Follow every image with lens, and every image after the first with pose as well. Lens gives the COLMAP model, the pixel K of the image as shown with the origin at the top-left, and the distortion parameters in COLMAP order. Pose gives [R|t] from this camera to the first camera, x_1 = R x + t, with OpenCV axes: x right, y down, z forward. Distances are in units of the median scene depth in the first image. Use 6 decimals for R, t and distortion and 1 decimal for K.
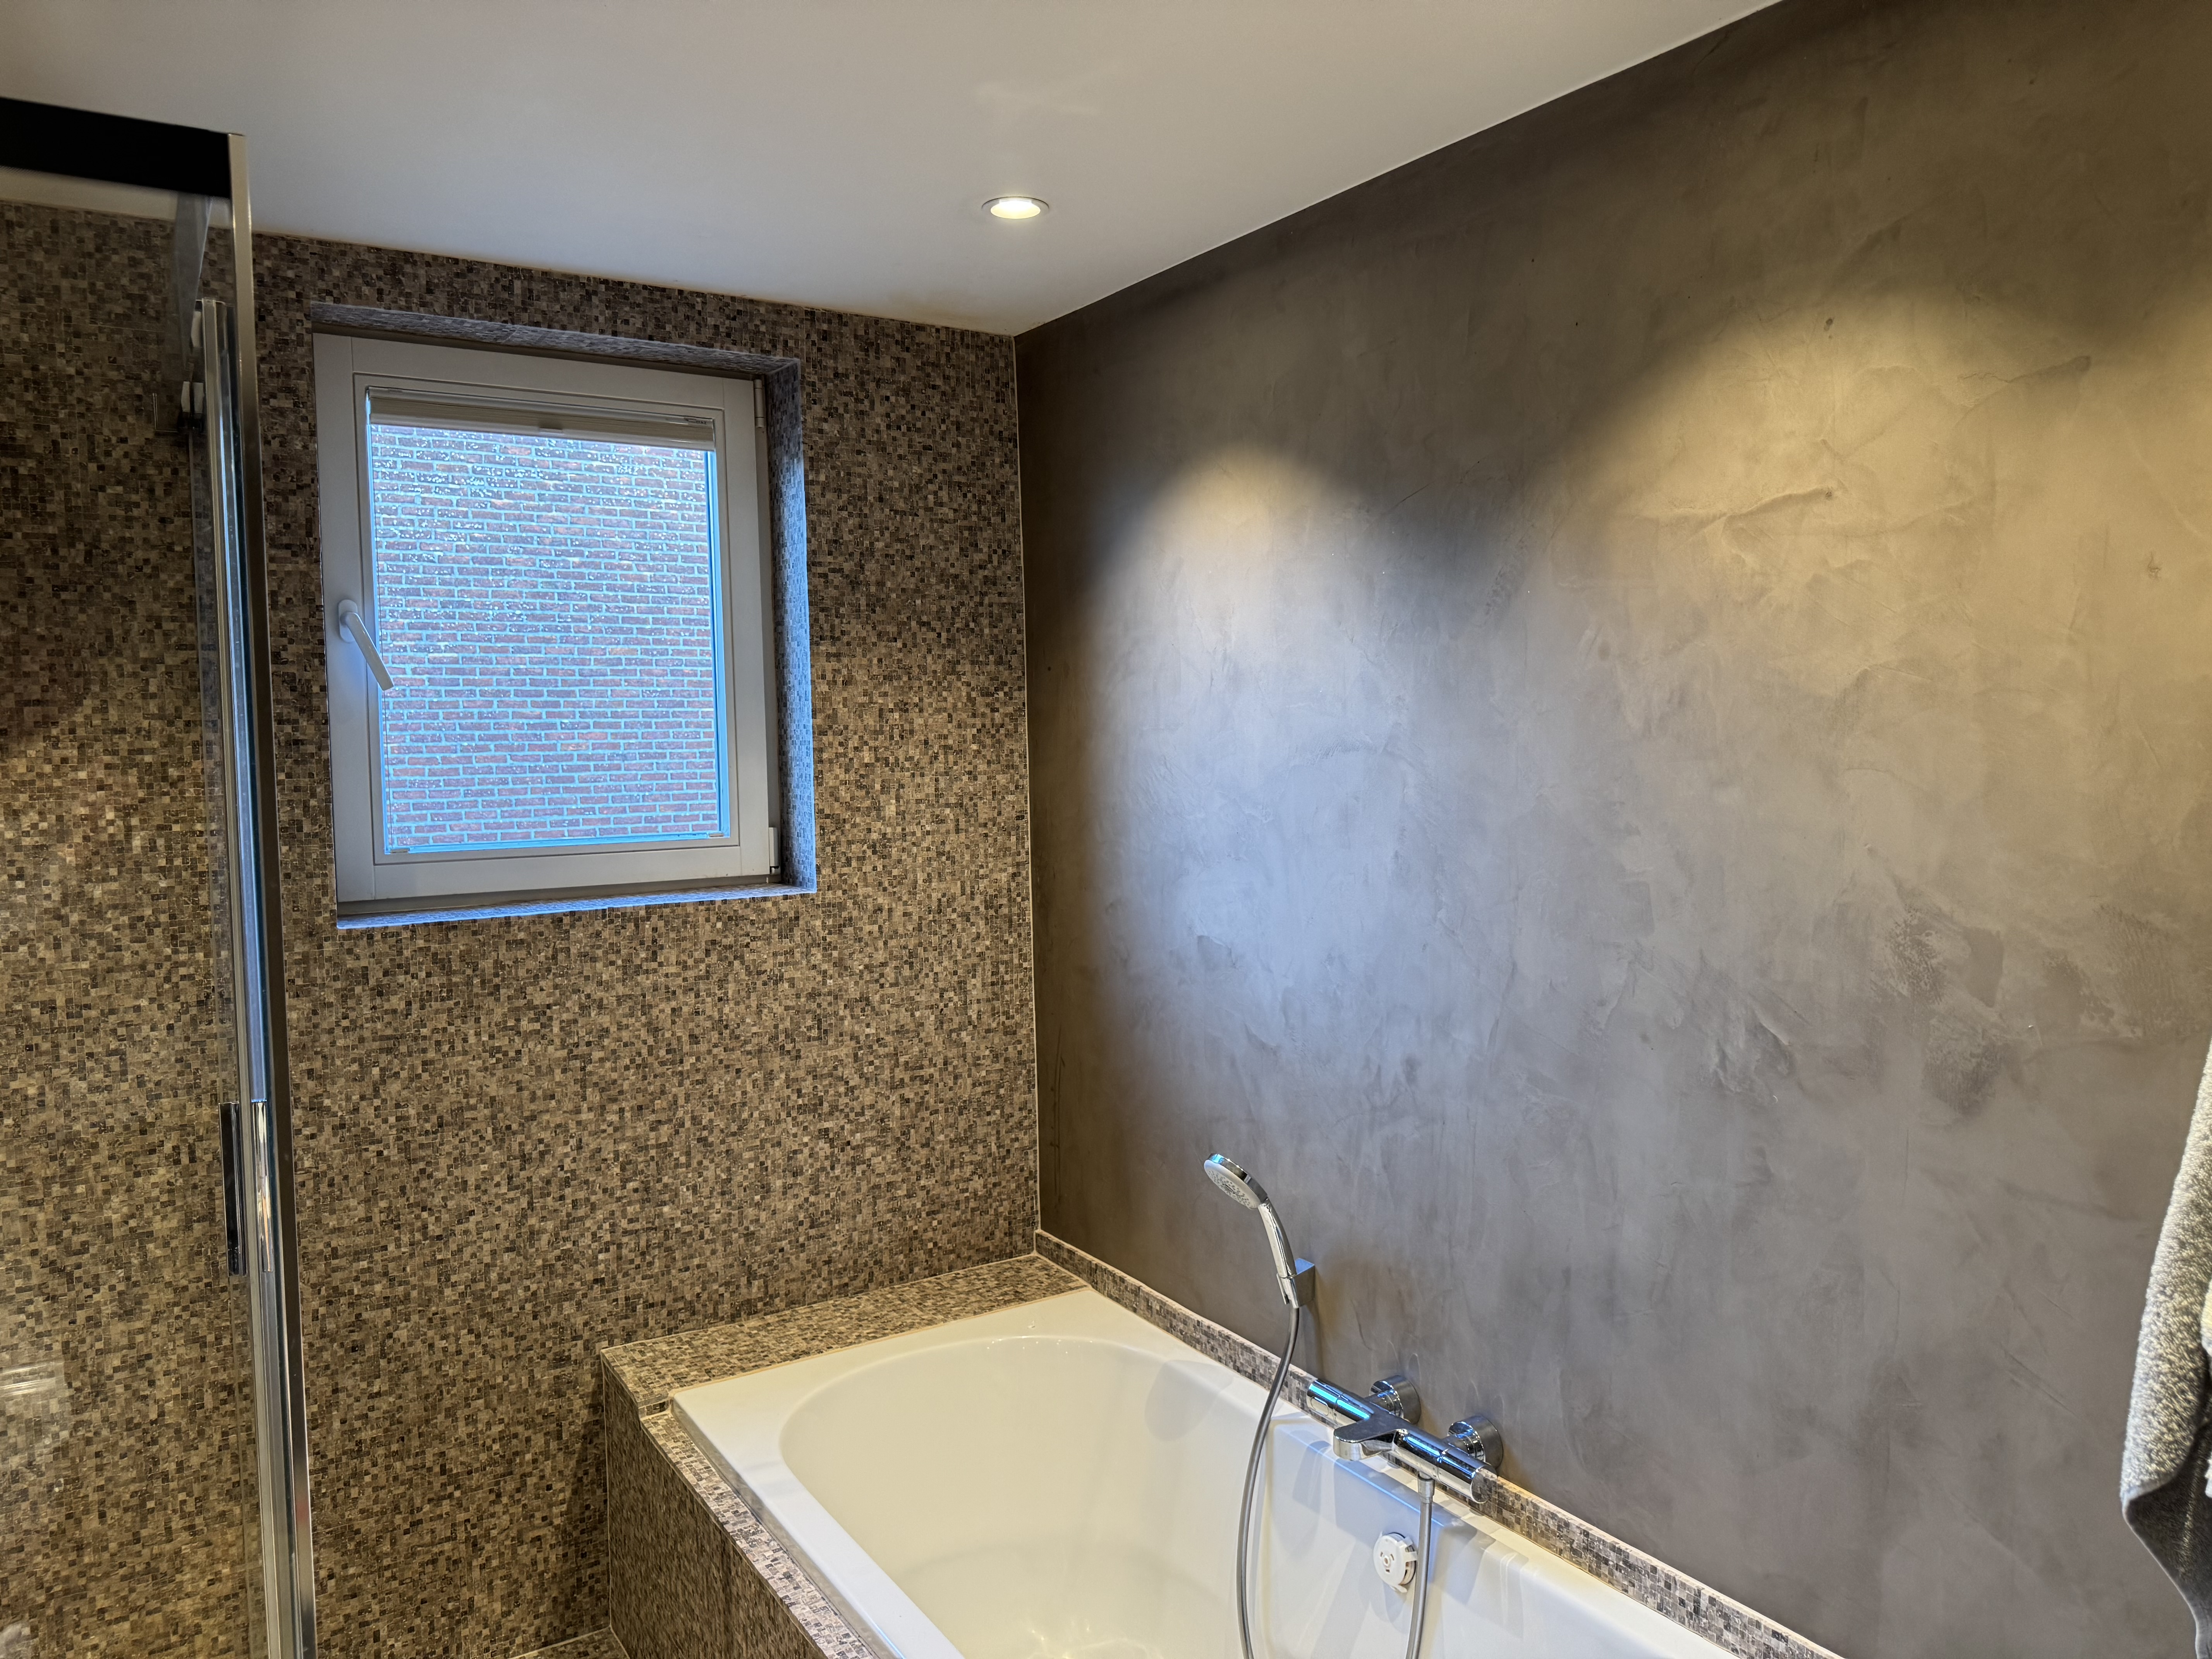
lens RADIAL K [[1572.5, 0, 1103.2], [0, 1572.5, 856.3], [0, 0, 1]] dist [0.079927, -0.134090]
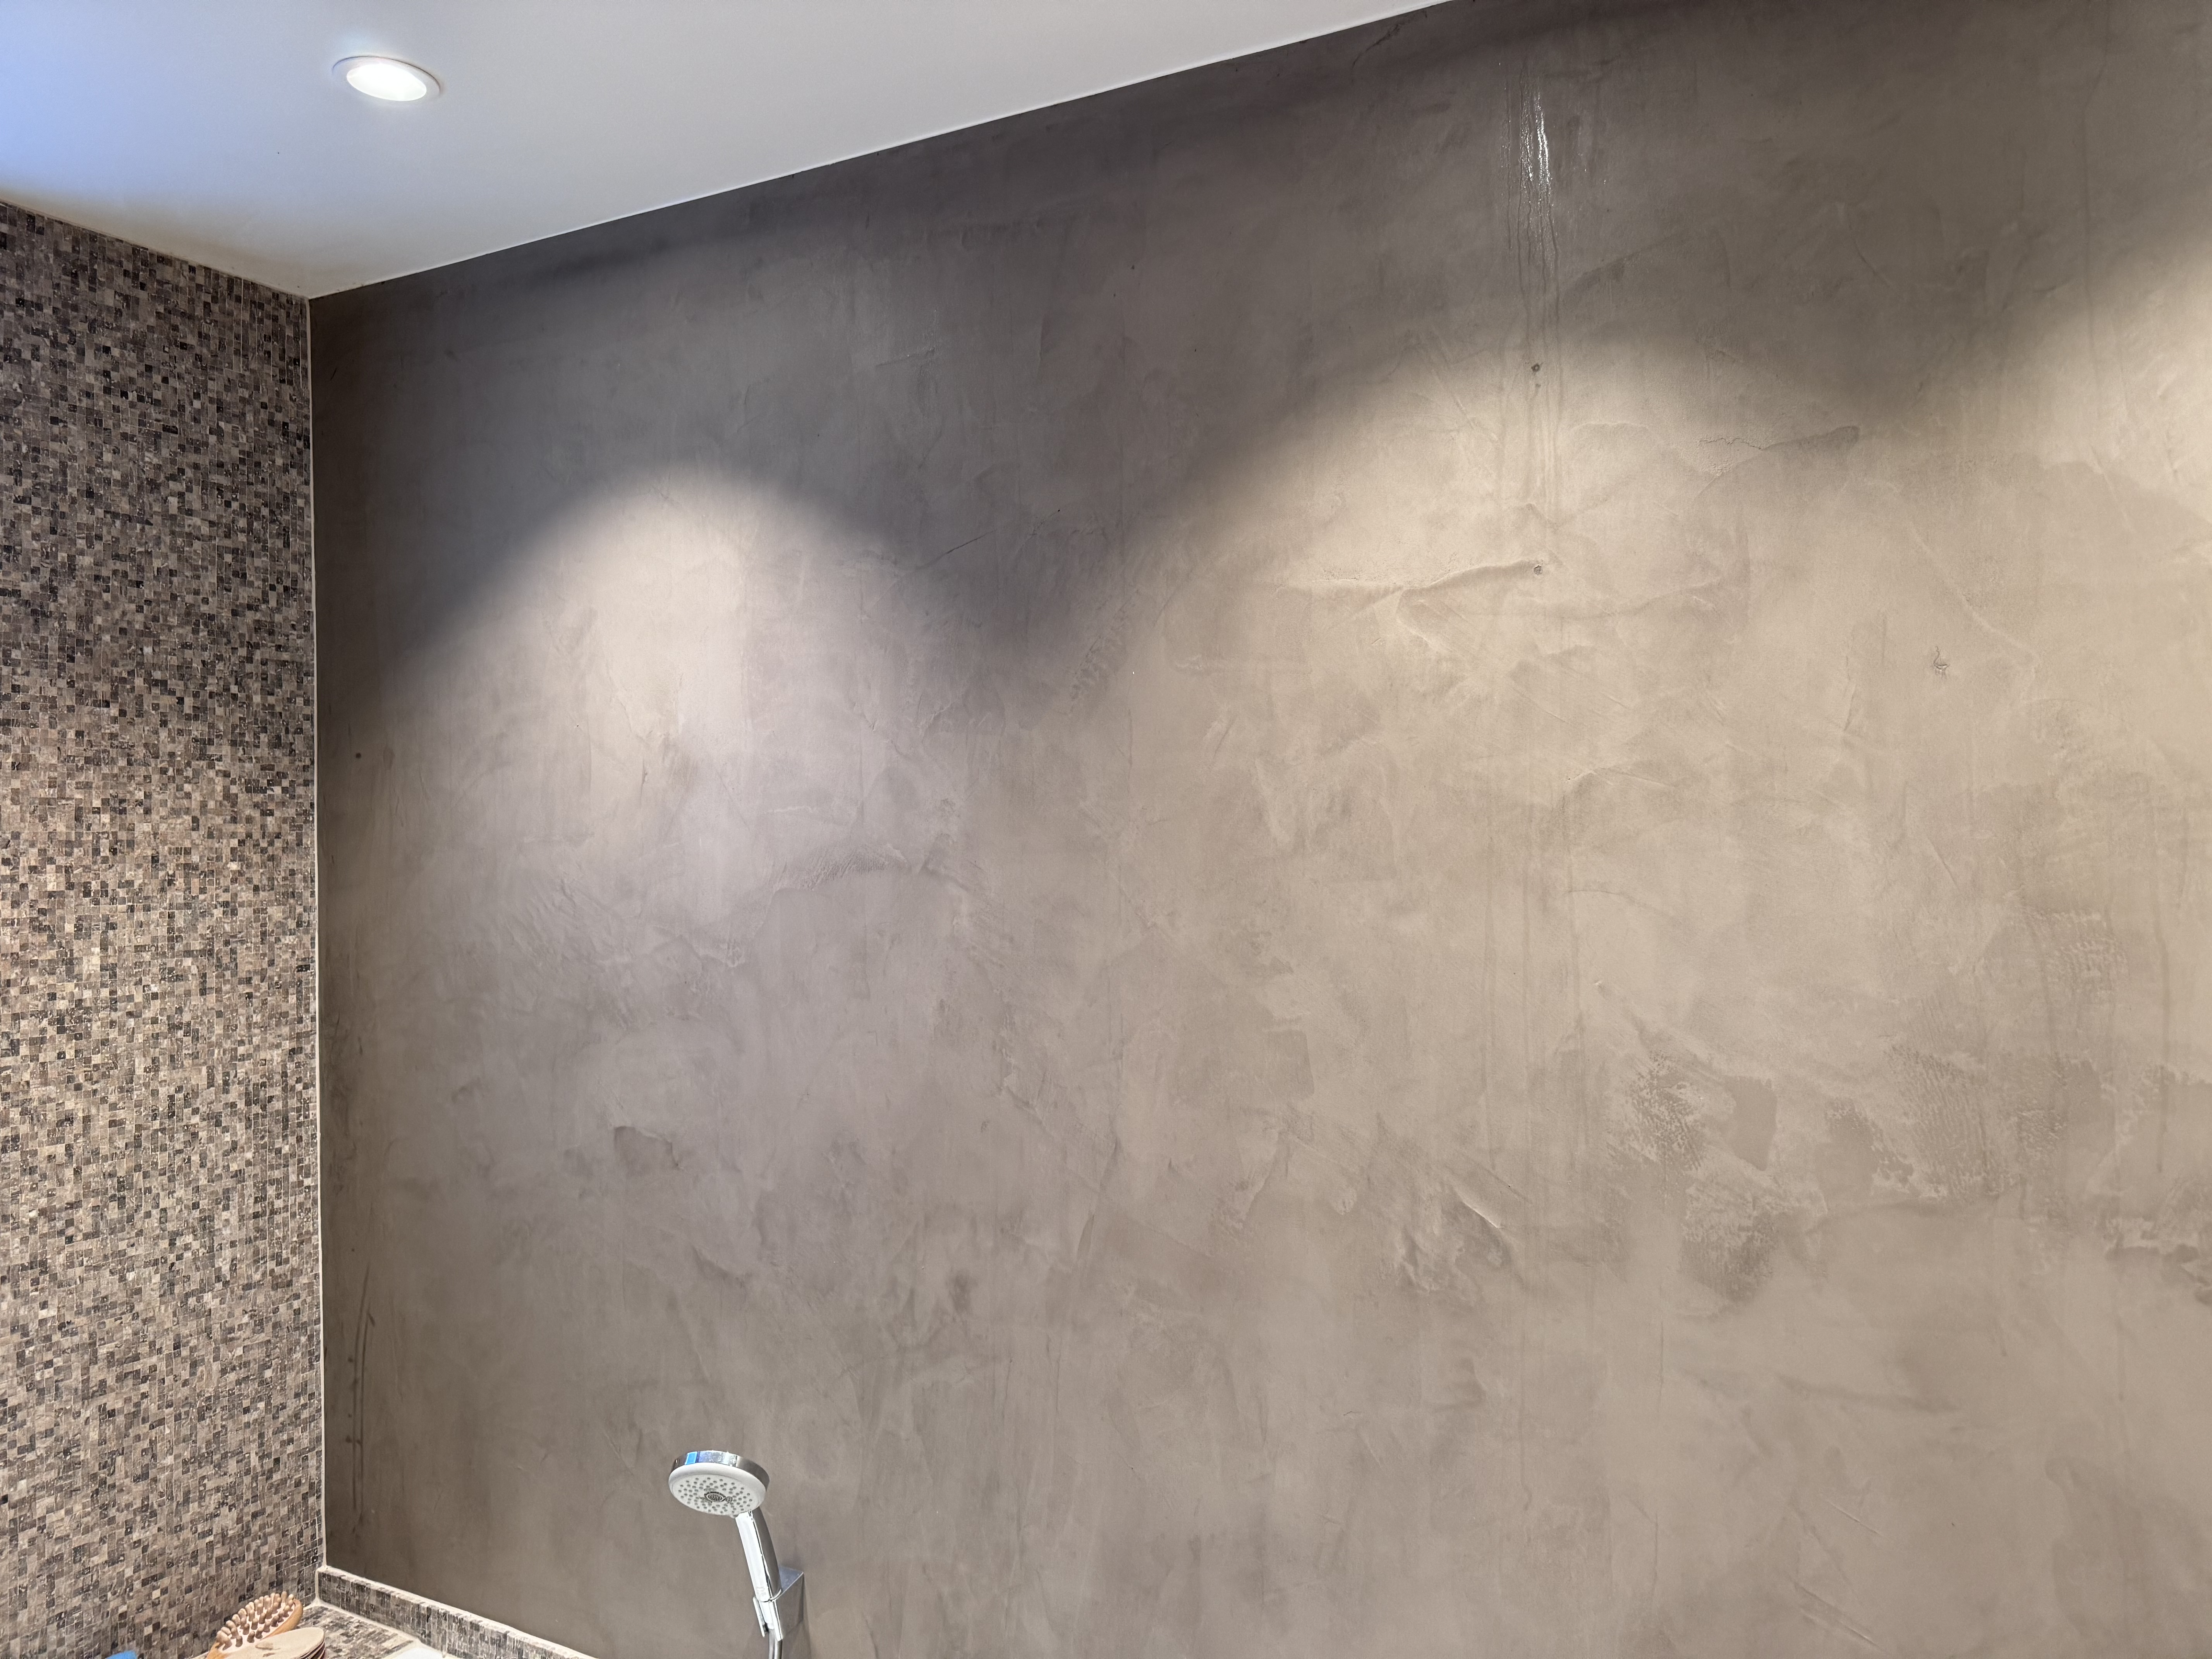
lens RADIAL K [[1511.7, 0, 1106.0], [0, 1511.7, 829.5], [0, 0, 1]] dist [0.073976, -0.112385]
pose [[0.868660, 0.012187, 0.495259, -0.122811], [0.035022, 0.995686, -0.085928, -0.022791], [-0.494170, 0.091987, 0.864485, 0.358109]]
